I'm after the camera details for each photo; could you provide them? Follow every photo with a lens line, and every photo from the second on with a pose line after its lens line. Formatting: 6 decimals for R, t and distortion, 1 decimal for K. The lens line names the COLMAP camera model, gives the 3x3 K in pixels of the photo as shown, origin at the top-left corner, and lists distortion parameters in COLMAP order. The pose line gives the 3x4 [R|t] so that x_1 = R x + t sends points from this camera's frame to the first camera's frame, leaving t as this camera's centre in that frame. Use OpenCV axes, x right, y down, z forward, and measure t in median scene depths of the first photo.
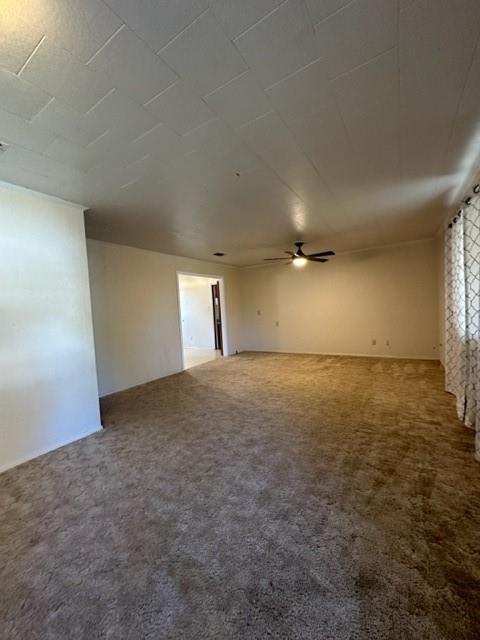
lens RADIAL K [[256.3, 0, 240.6], [0, 256.3, 320.8], [0, 0, 1]] dist [-0.002589, 0.000757]
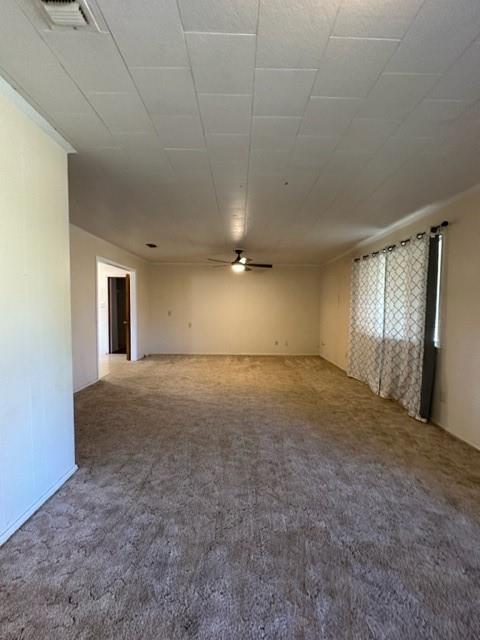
lens RADIAL K [[256.3, 0, 240.6], [0, 256.3, 320.8], [0, 0, 1]] dist [-0.002589, 0.000757]
pose [[0.839403, 0.036400, 0.542290, -0.567810], [-0.031870, 0.999334, -0.017747, 0.015035], [-0.542575, -0.002386, 0.840004, 0.171330]]
